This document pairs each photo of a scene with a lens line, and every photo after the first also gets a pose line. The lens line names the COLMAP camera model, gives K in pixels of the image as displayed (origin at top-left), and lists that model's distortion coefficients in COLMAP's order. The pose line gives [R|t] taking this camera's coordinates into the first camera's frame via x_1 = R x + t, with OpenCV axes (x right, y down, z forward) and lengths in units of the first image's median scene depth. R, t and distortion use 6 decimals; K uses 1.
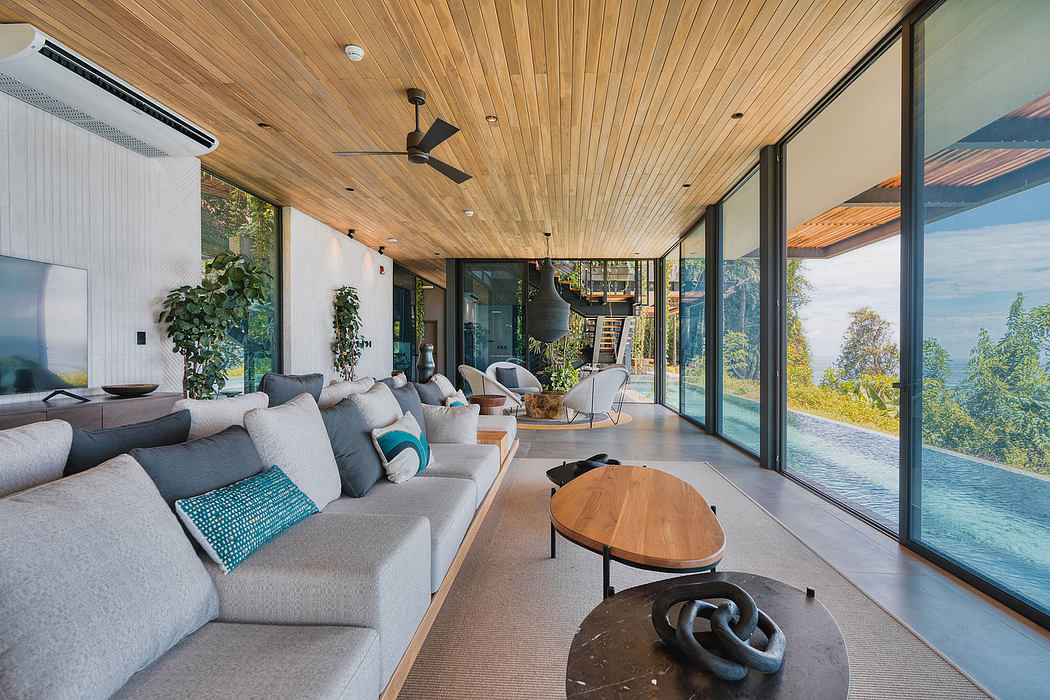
lens RADIAL K [[481.0, 0, 543.1], [0, 481.0, 359.7], [0, 0, 1]] dist [0.001537, 0.001025]
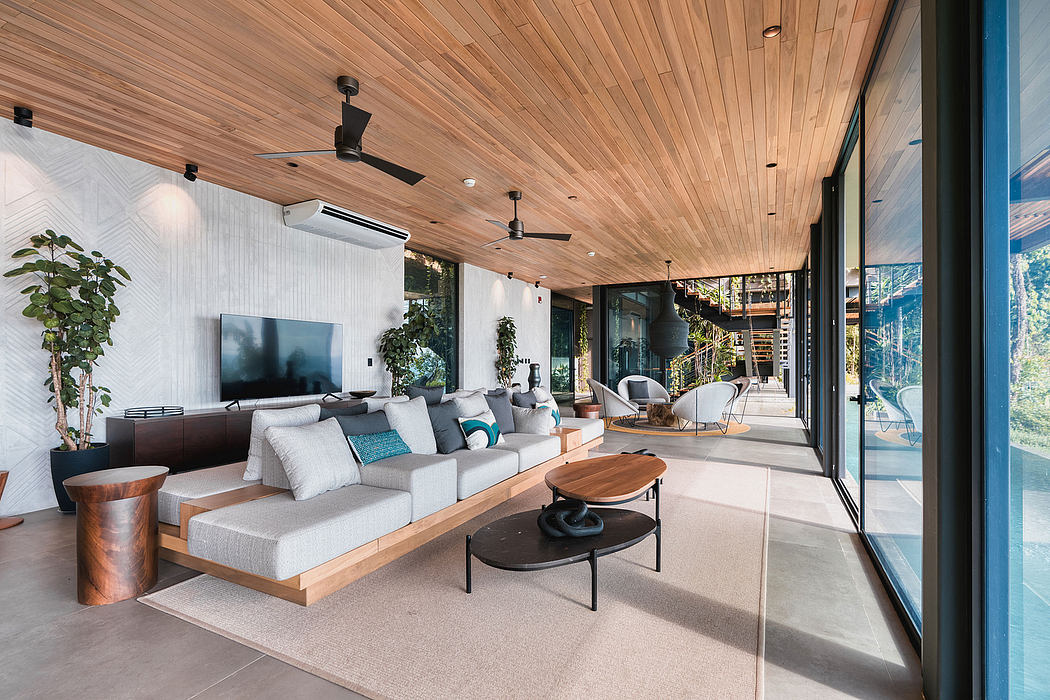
lens RADIAL K [[481.0, 0, 543.1], [0, 481.0, 359.7], [0, 0, 1]] dist [0.001537, 0.001025]
pose [[0.921738, -0.012527, -0.387612, 0.318627], [0.003224, 0.999691, -0.024641, -0.011130], [0.387801, 0.021463, 0.921493, -0.256301]]
